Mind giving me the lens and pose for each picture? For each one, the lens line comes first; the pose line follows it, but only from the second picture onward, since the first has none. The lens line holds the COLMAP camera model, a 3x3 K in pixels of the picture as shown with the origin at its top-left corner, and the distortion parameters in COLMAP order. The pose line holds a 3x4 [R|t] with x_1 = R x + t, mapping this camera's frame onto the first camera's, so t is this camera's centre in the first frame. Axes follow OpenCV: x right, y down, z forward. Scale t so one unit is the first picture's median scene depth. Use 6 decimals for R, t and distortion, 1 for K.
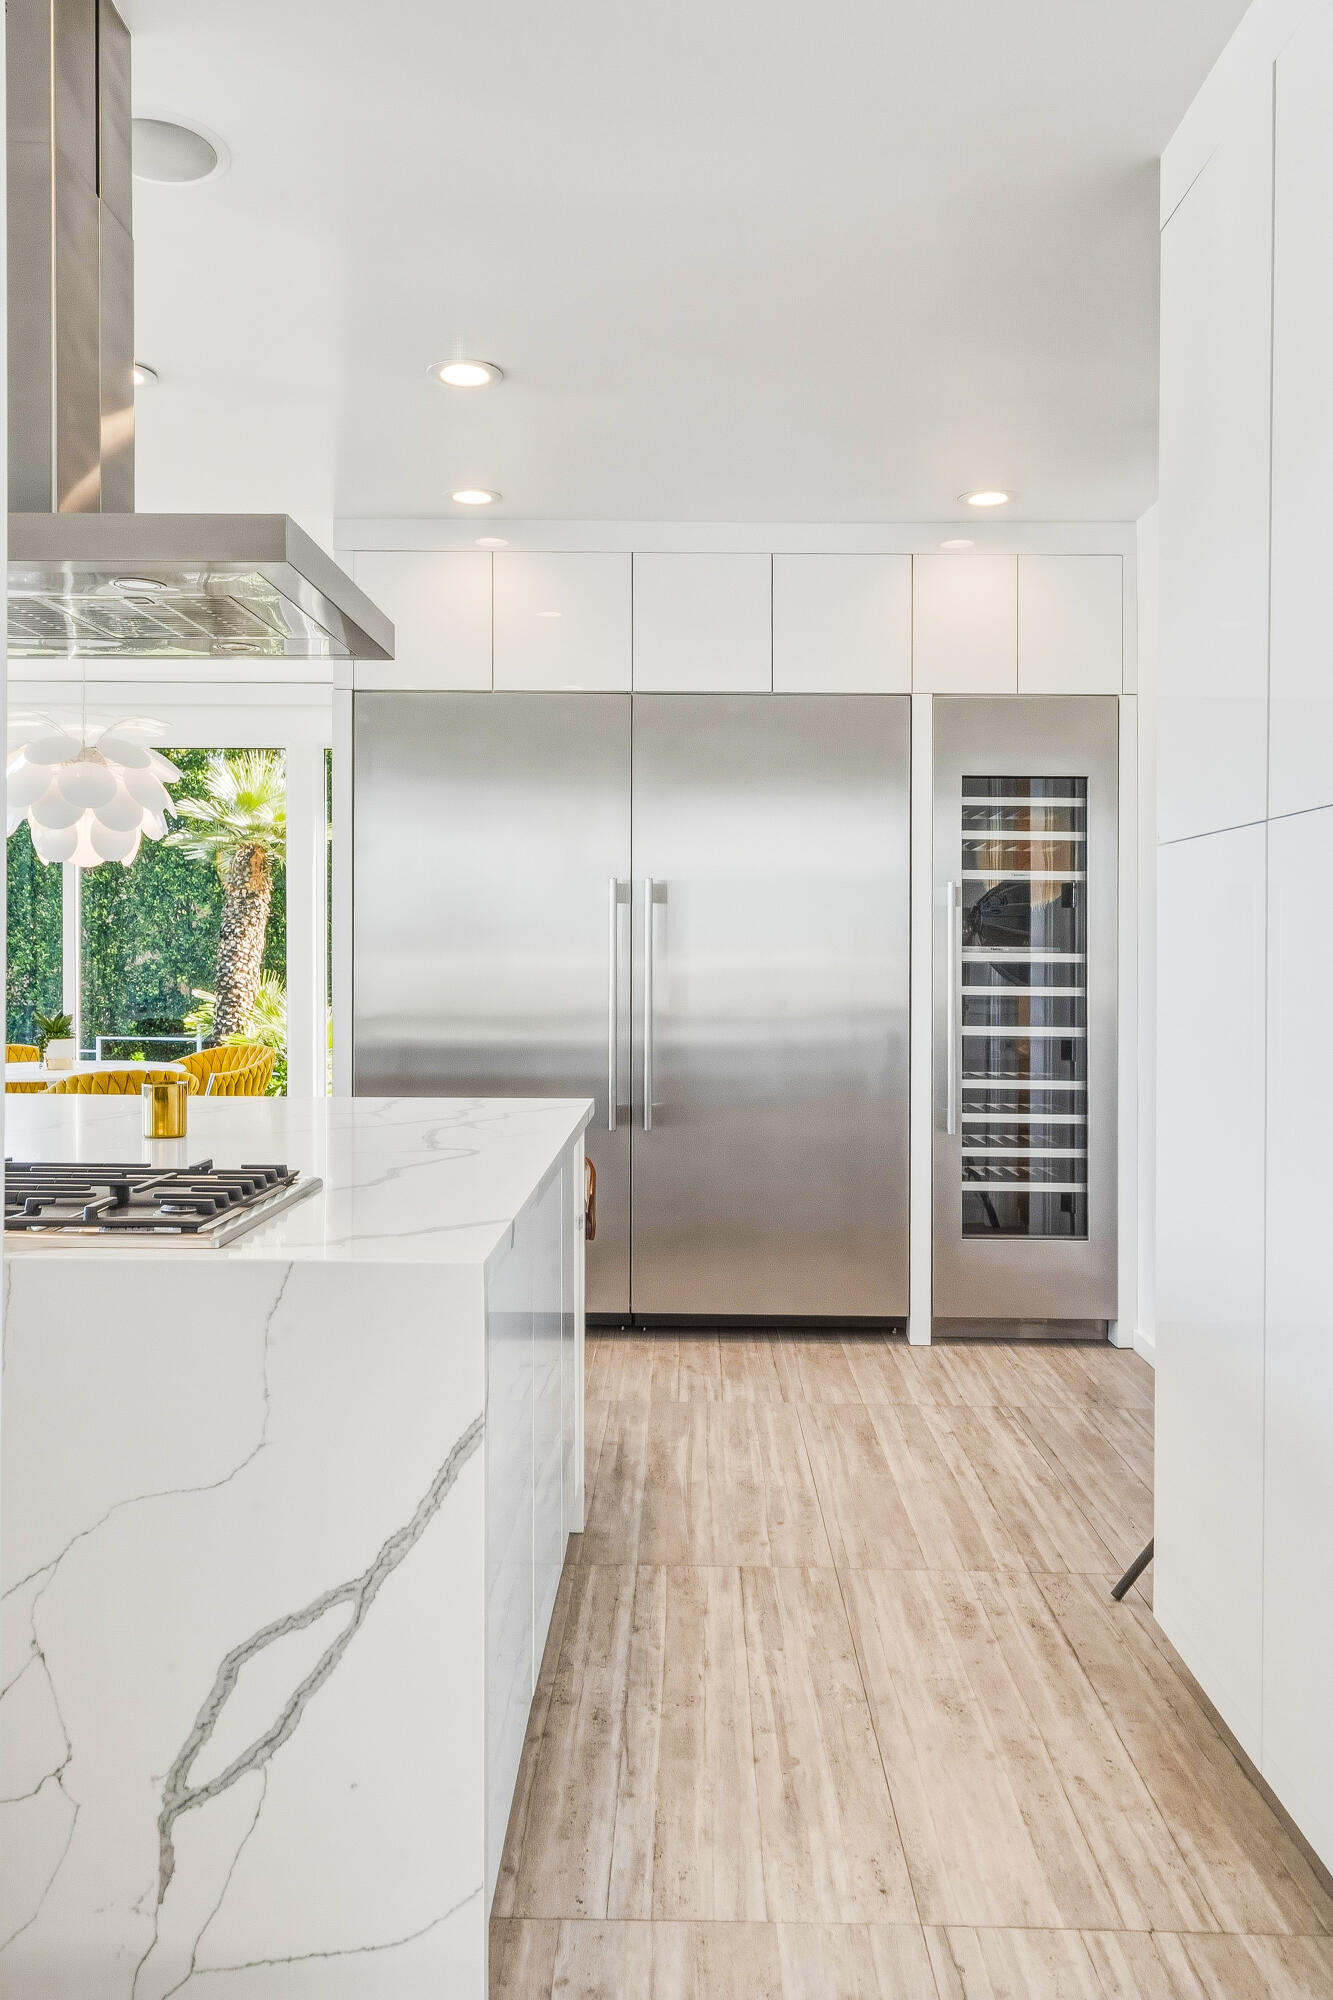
lens RADIAL K [[1388.8, 0, 670.6], [0, 1388.8, 993.0], [0, 0, 1]] dist [0.011930, 0.001364]
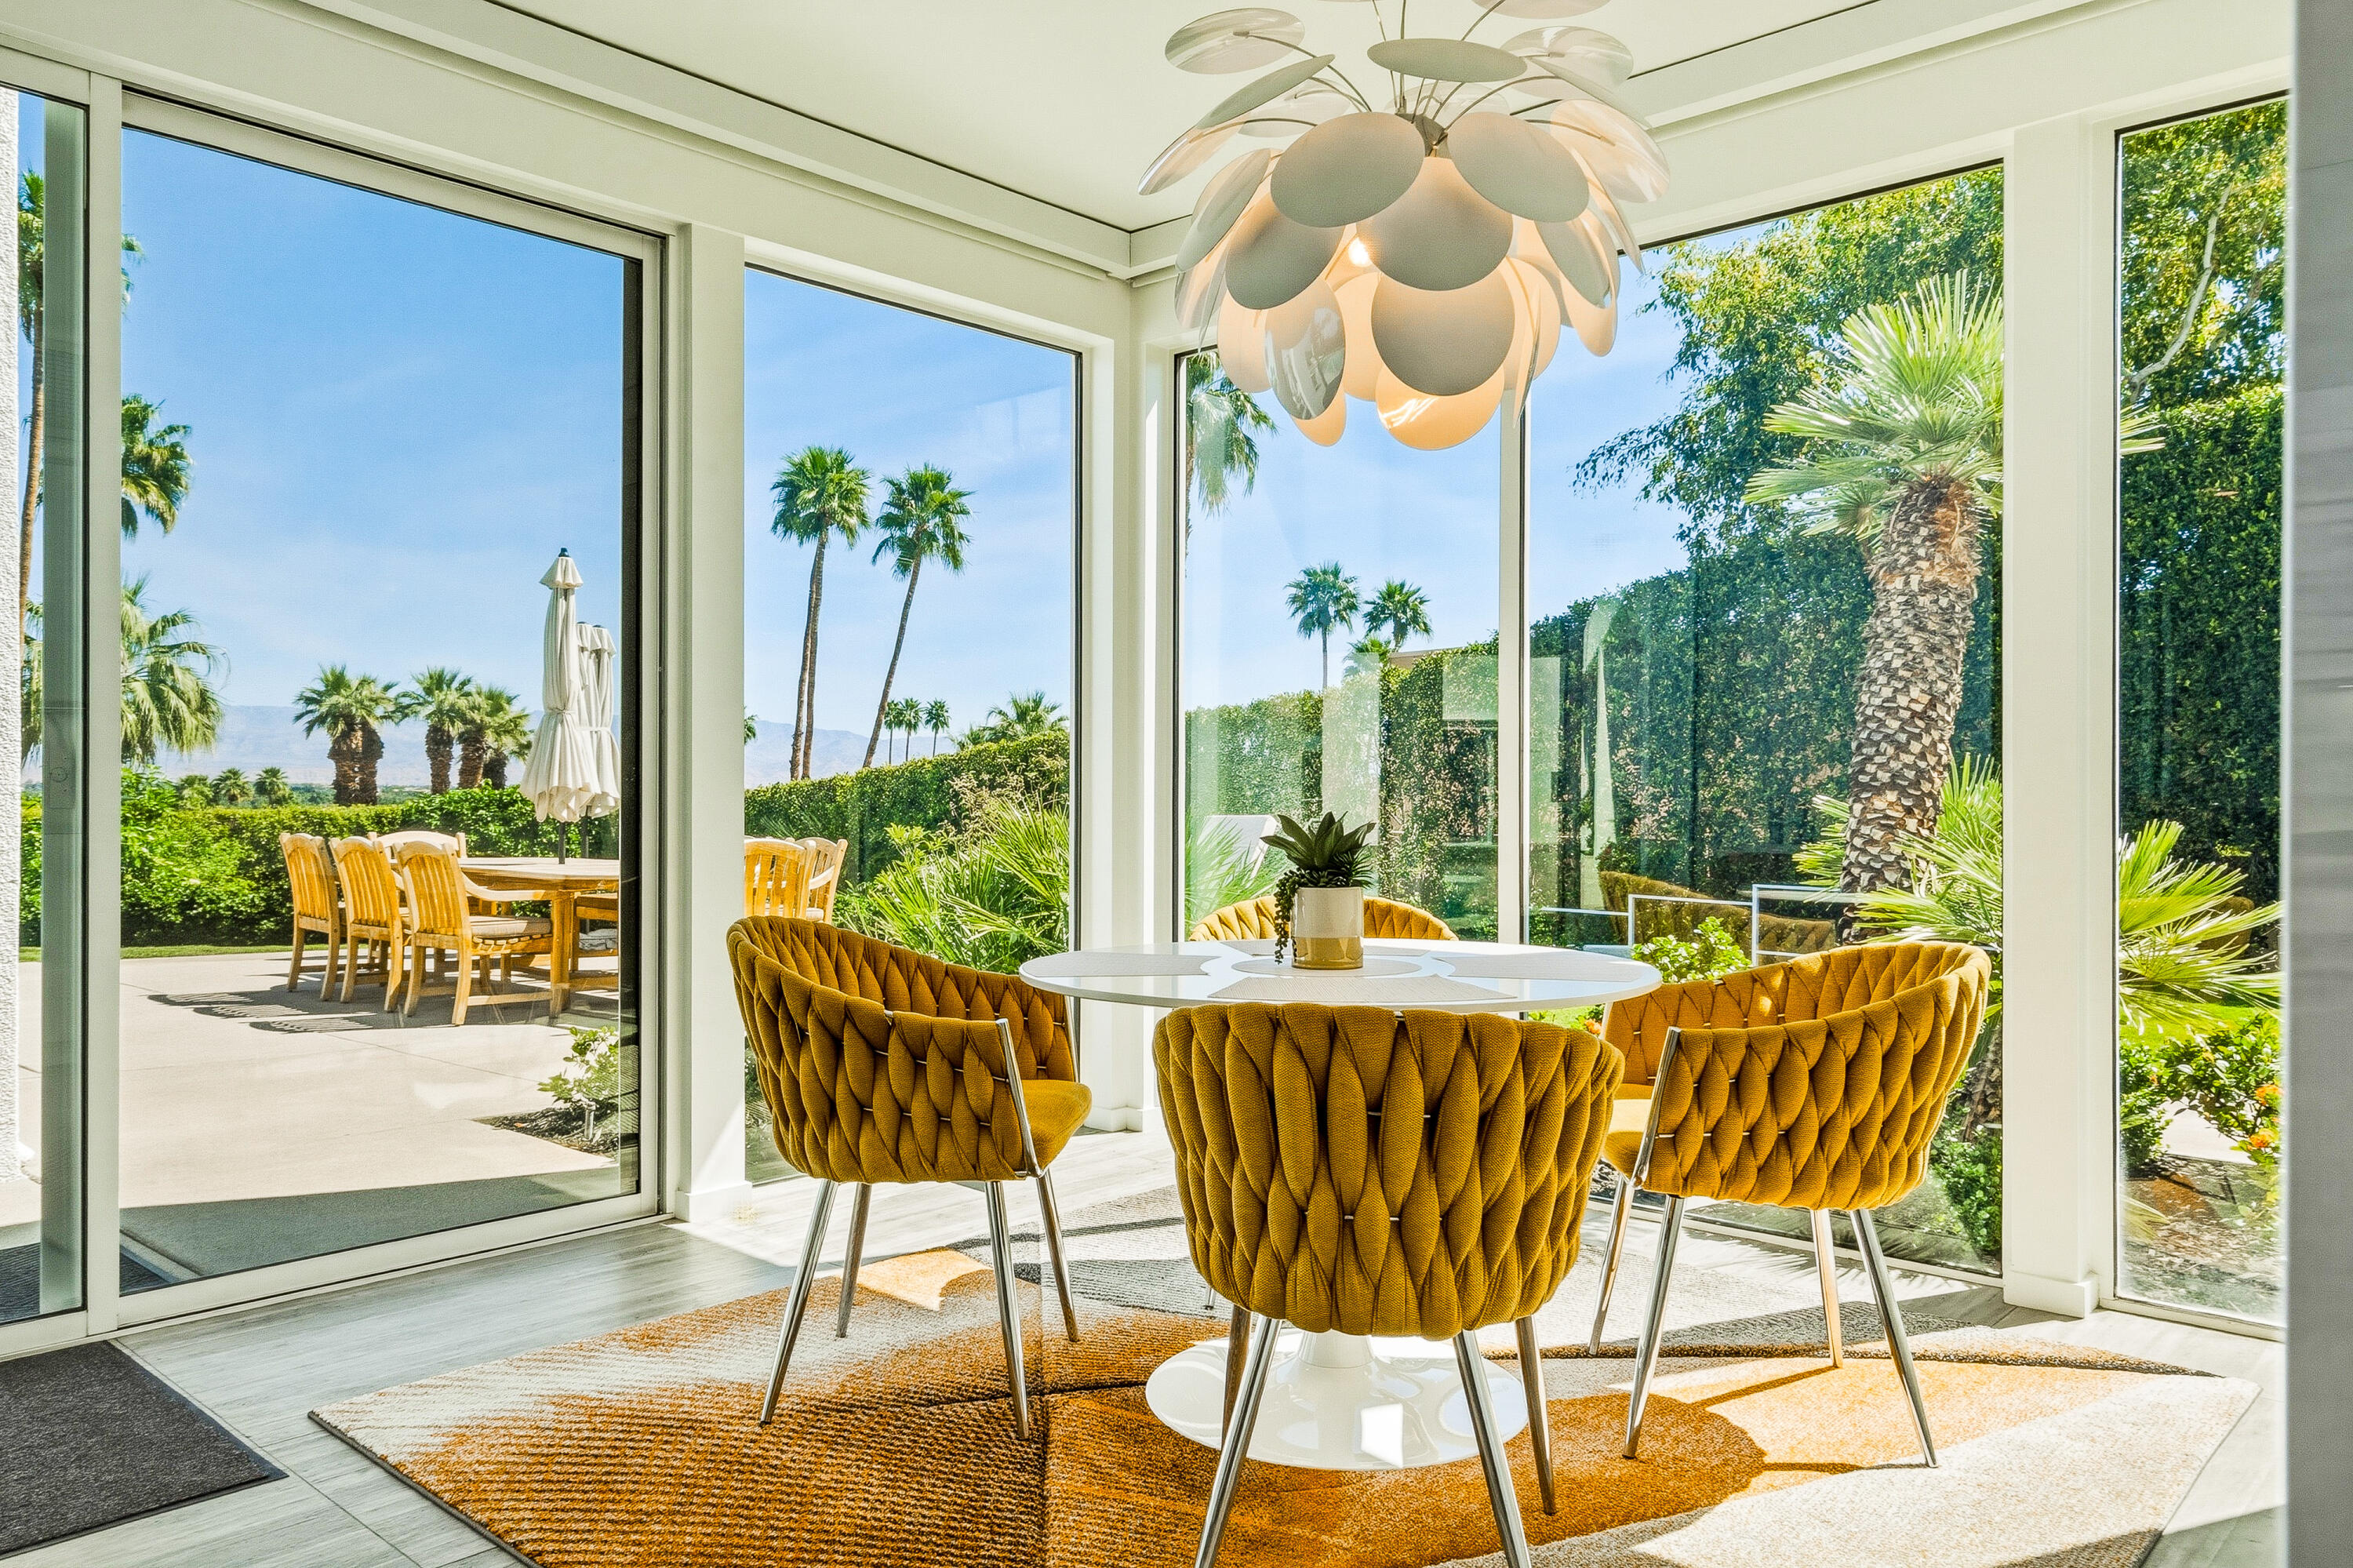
lens RADIAL K [[1634.0, 0, 1179.4], [0, 1634.0, 789.2], [0, 0, 1]] dist [0.011930, 0.001364]
pose [[0.727131, 0.000359, -0.686498, -0.109588], [-0.018511, 0.999647, -0.019084, 0.011133], [0.686249, 0.026585, 0.726881, 0.433686]]
